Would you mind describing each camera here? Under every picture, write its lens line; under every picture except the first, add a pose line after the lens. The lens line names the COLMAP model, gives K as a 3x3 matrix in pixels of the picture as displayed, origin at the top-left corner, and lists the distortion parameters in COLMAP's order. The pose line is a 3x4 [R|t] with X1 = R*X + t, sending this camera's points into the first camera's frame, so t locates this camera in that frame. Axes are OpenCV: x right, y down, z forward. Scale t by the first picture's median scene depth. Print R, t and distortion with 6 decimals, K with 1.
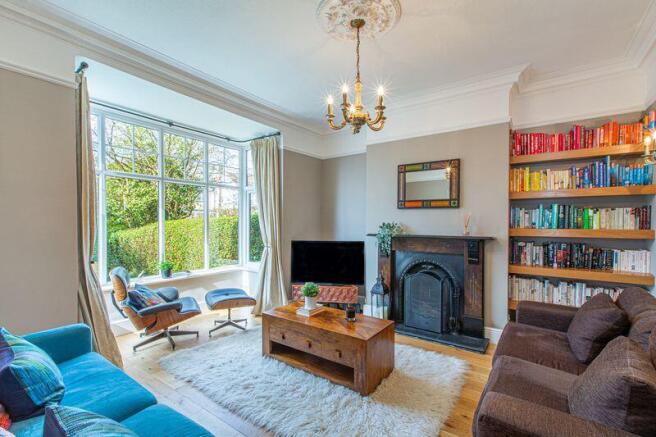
lens RADIAL K [[290.4, 0, 329.5], [0, 290.4, 219.7], [0, 0, 1]] dist [0.000205, -0.000056]
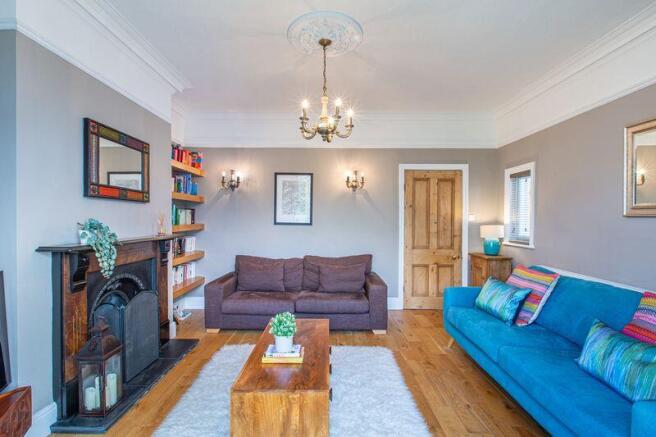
lens RADIAL K [[290.4, 0, 329.5], [0, 290.4, 219.7], [0, 0, 1]] dist [0.000205, -0.000056]
pose [[-0.575332, -0.007134, 0.817889, -0.528888], [-0.004078, 0.999975, 0.005853, 0.001033], [-0.817910, 0.000032, -0.575346, 1.032117]]
